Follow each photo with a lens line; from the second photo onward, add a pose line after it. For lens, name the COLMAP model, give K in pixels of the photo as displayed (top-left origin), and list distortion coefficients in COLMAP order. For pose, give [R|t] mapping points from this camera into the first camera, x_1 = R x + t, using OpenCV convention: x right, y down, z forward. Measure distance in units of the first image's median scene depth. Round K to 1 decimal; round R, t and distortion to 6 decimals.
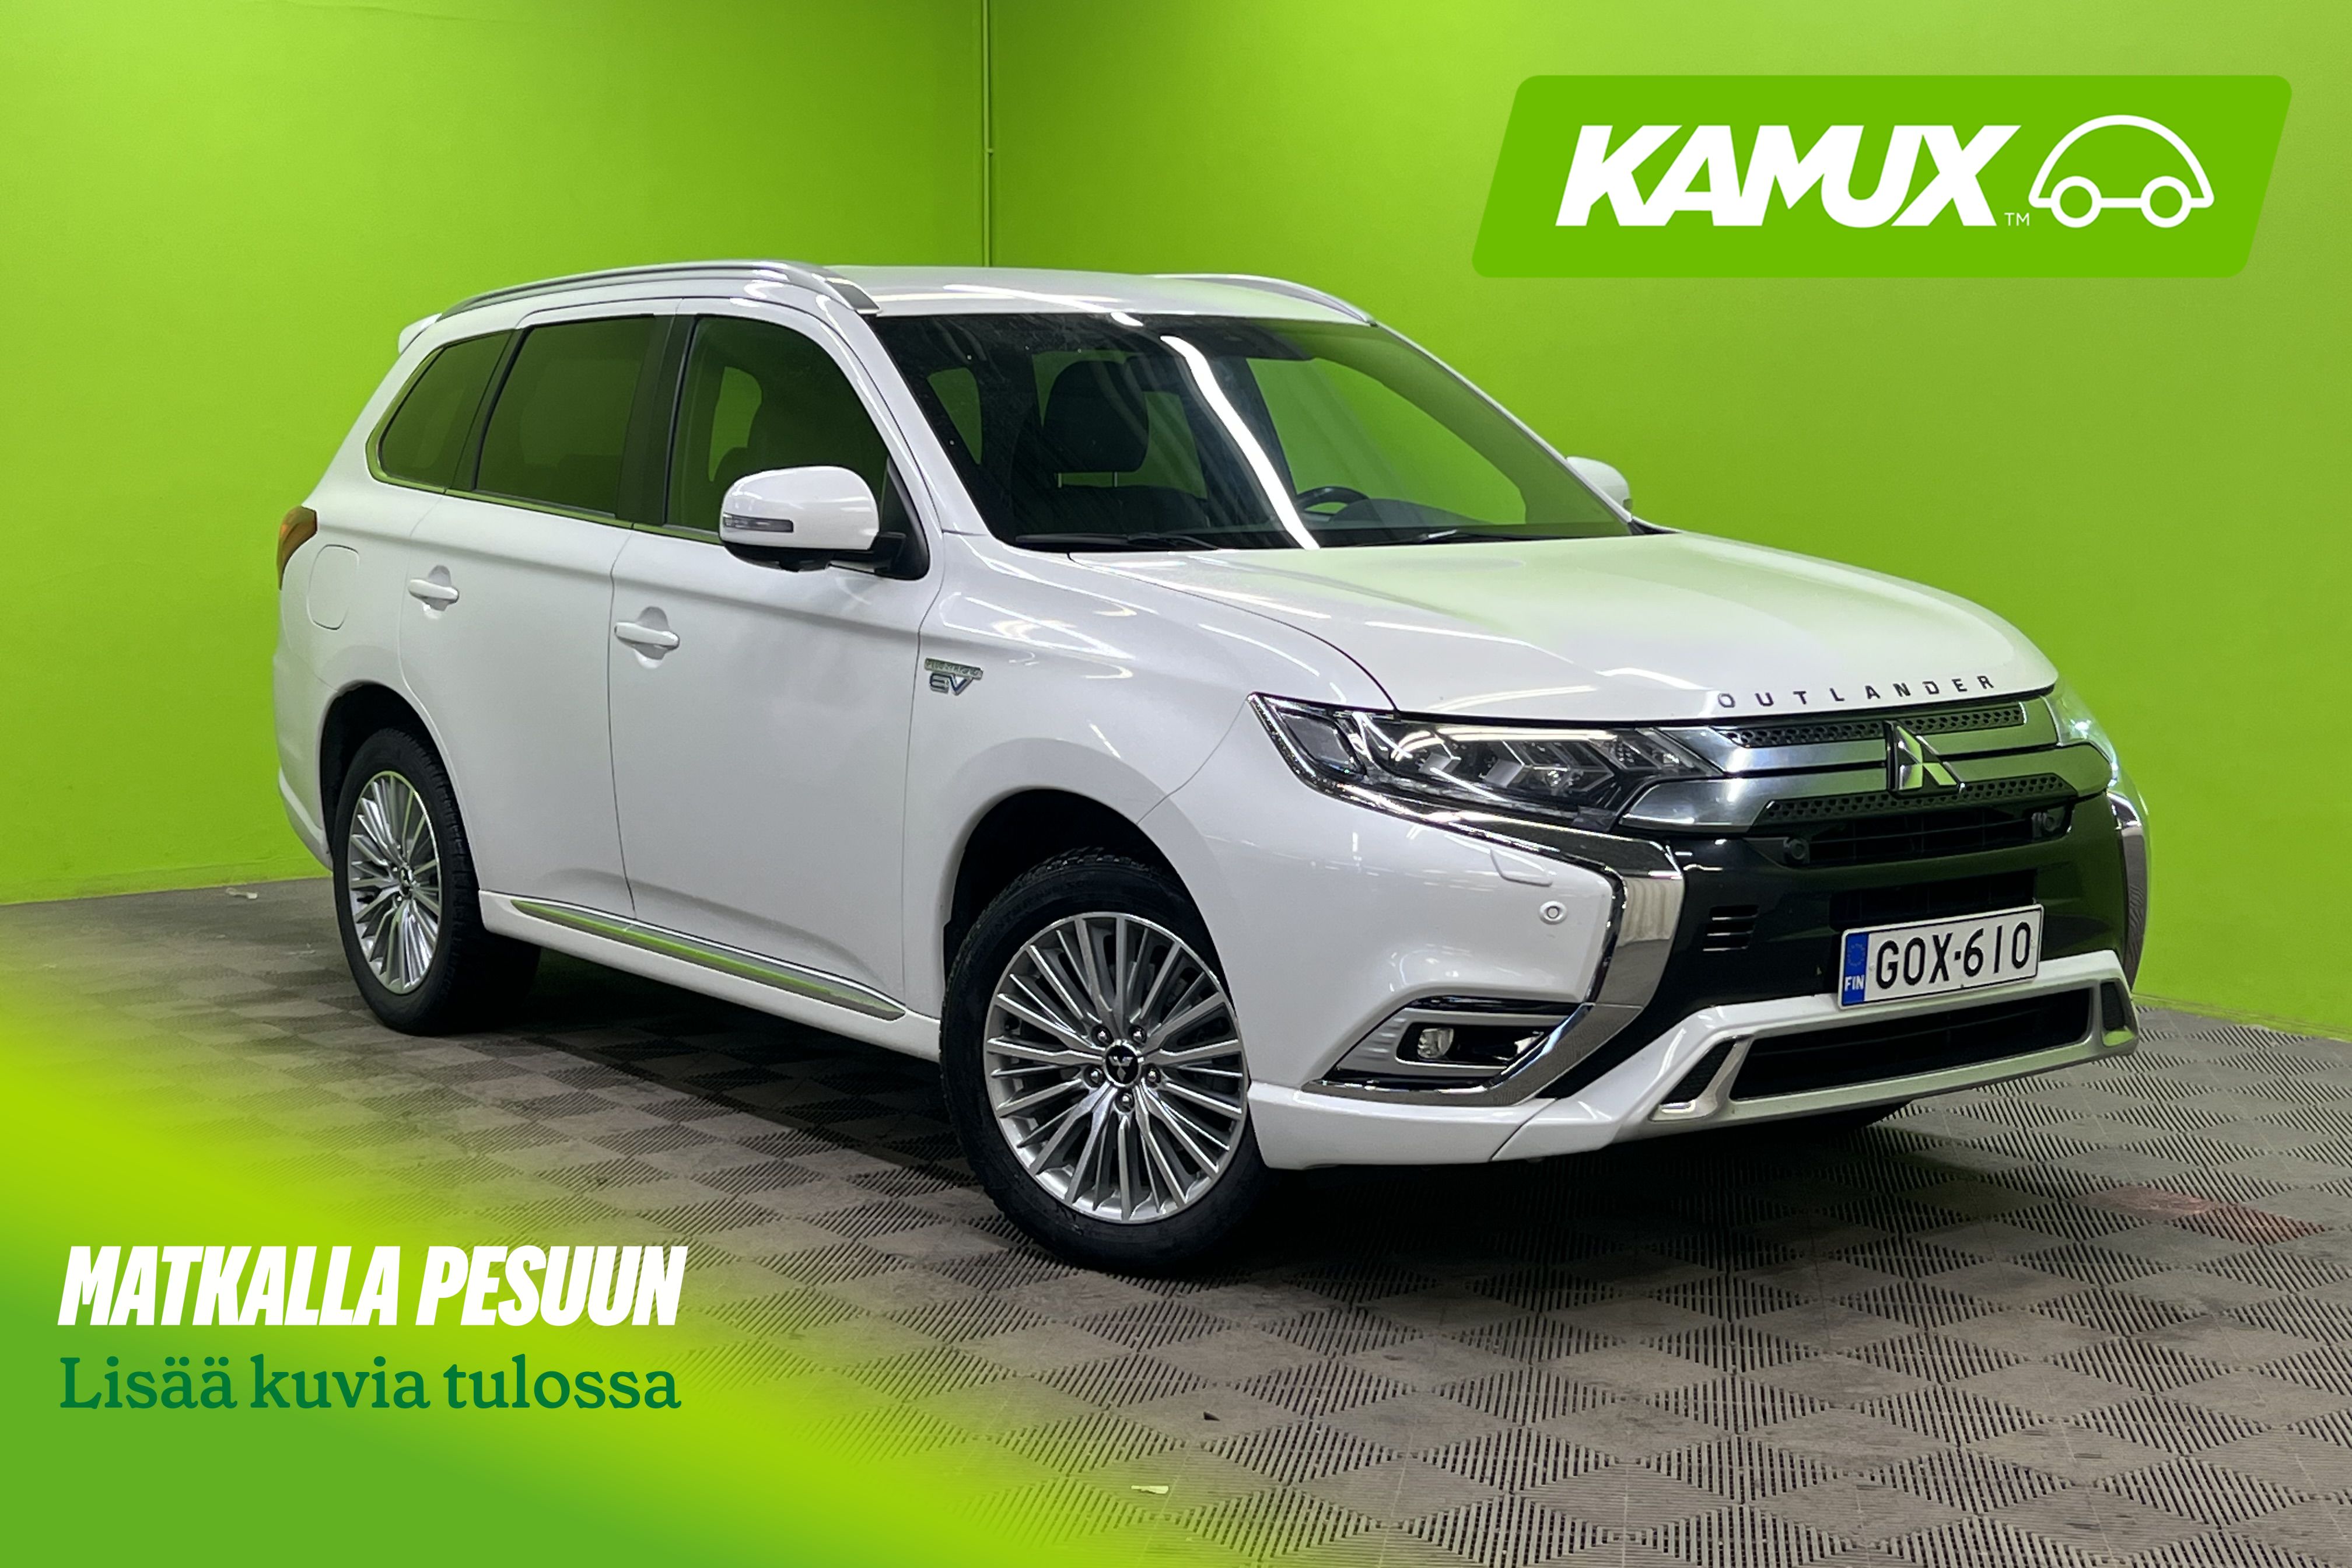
lens RADIAL K [[3159.6, 0, 1175.8], [0, 3159.6, 784.2], [0, 0, 1]] dist [0.026758, 0.000000]
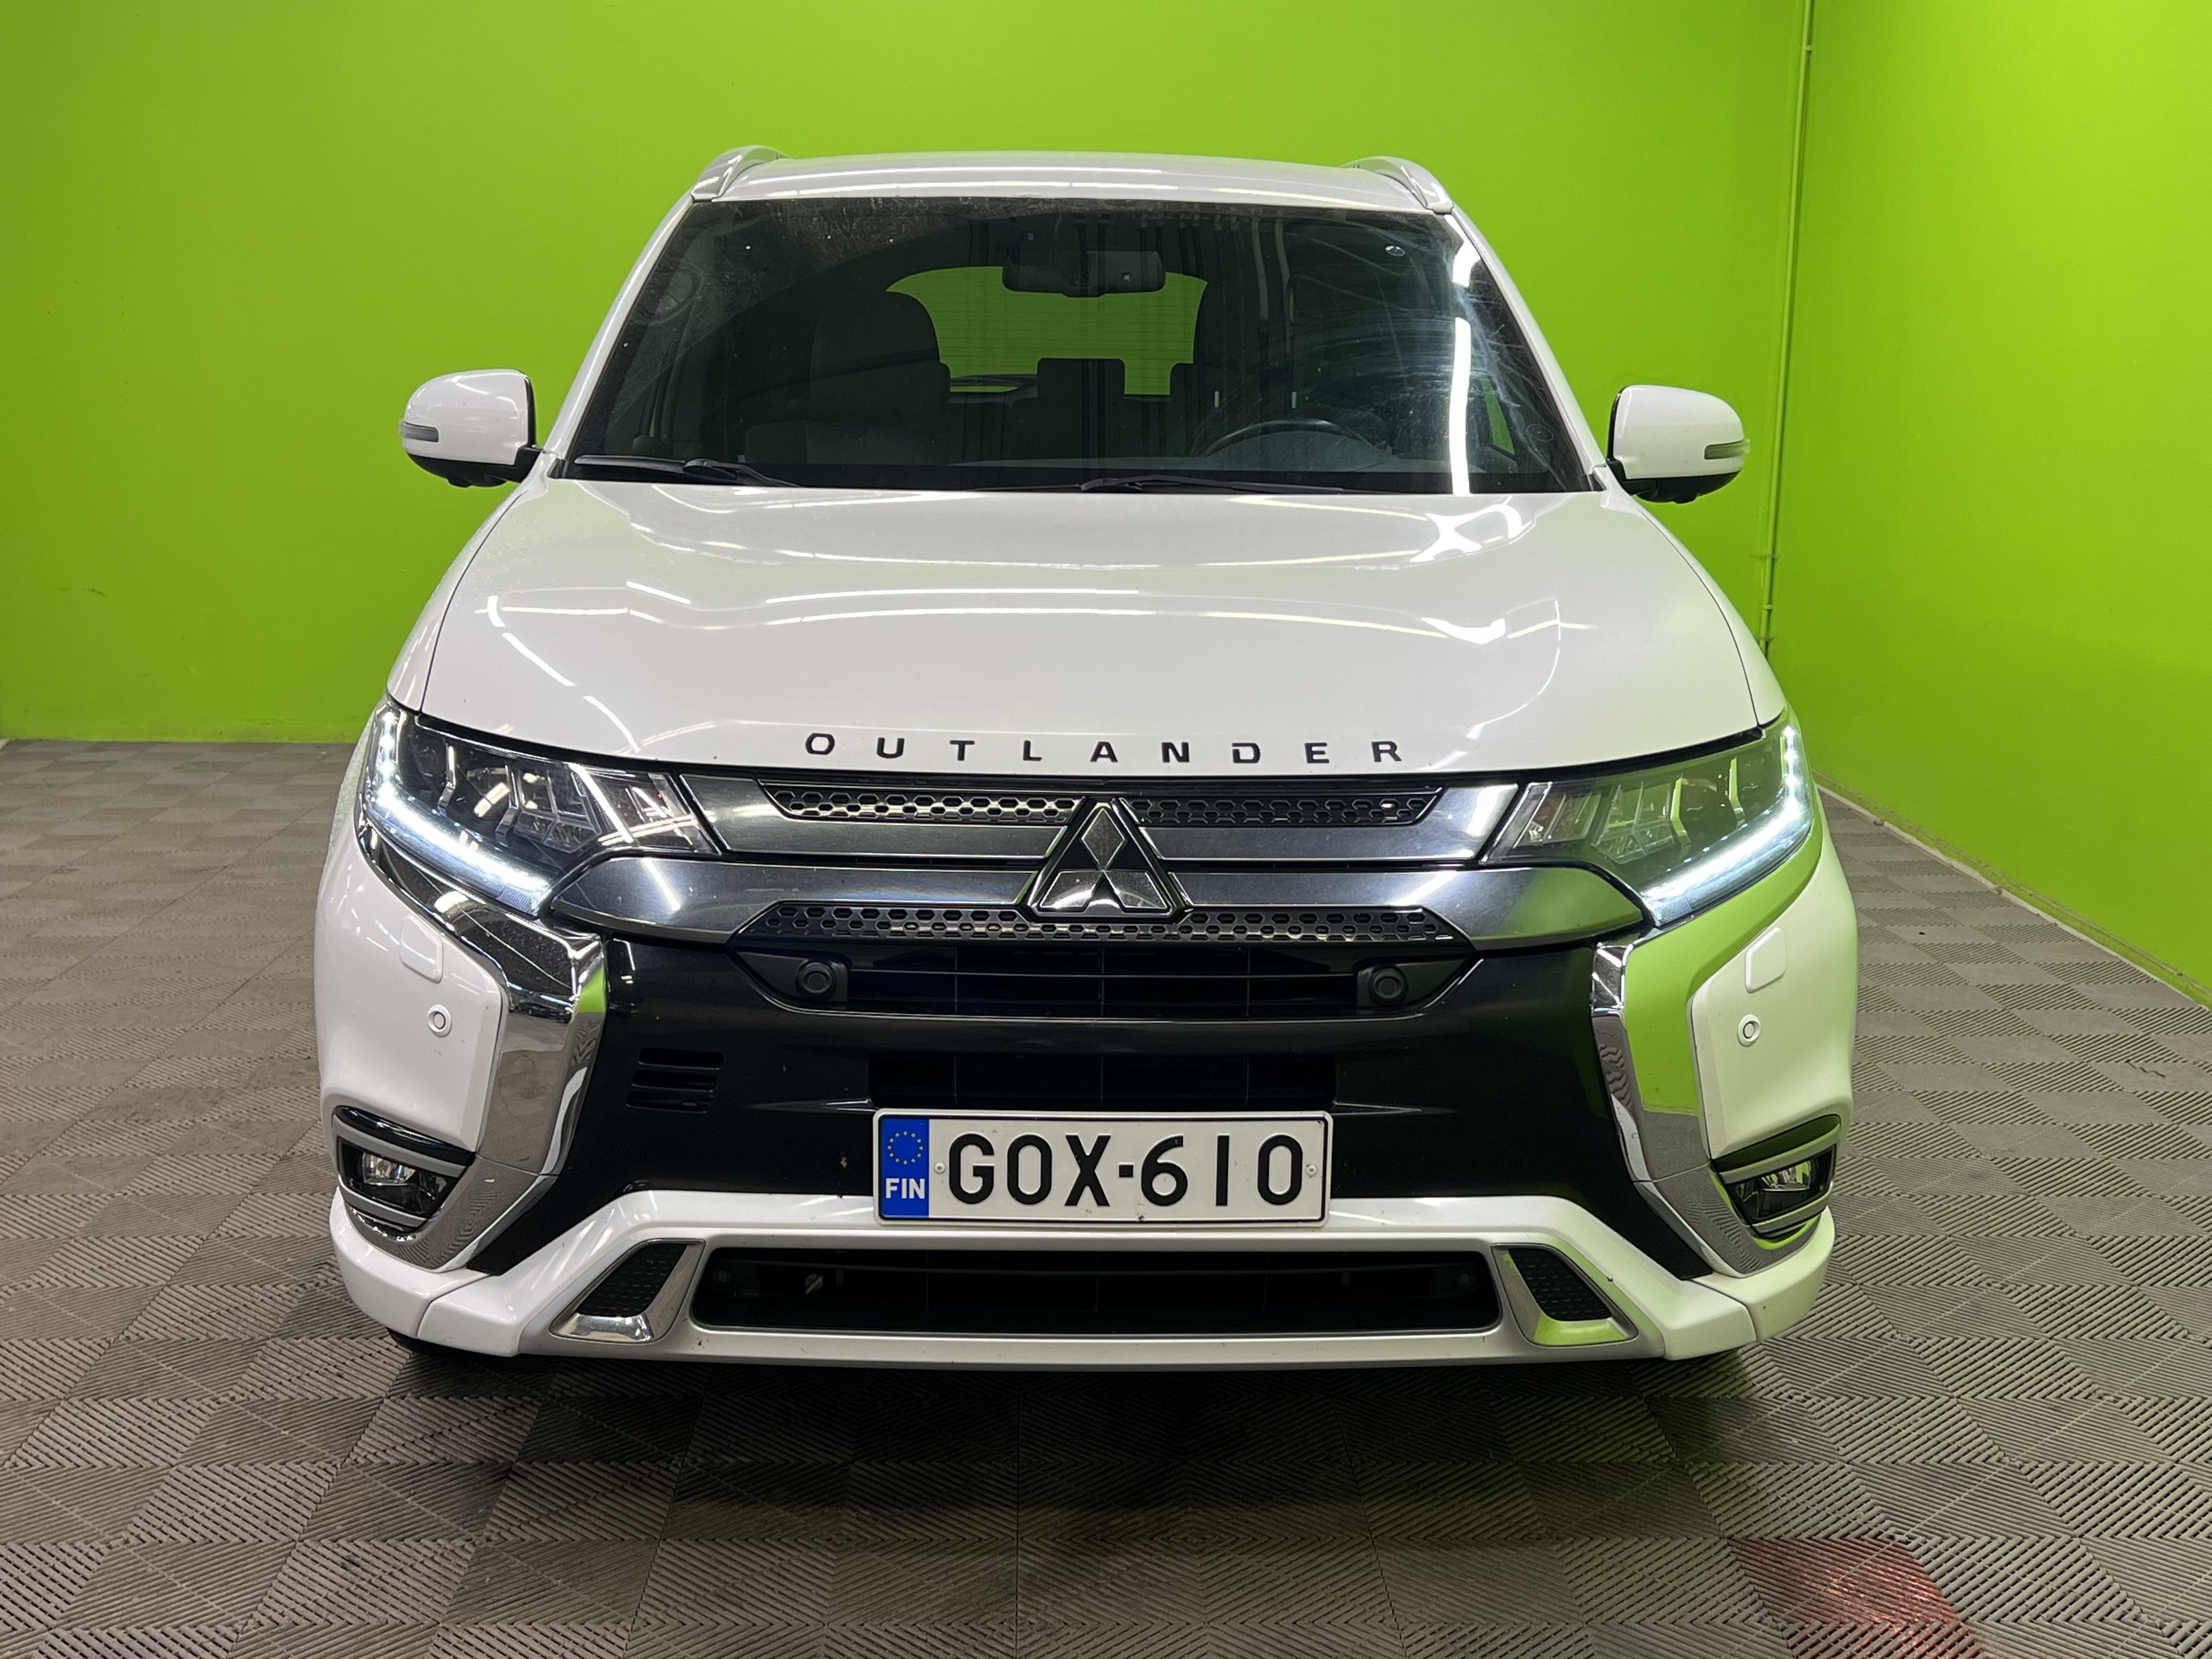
lens RADIAL K [[2682.2, 0, 1106.4], [0, 2682.2, 829.5], [0, 0, 1]] dist [0.022149, 0.000000]
pose [[0.844075, 0.117488, -0.523196, 0.519163], [-0.082962, 0.992566, 0.089045, -0.063365], [0.529769, -0.031755, 0.847548, 0.531266]]
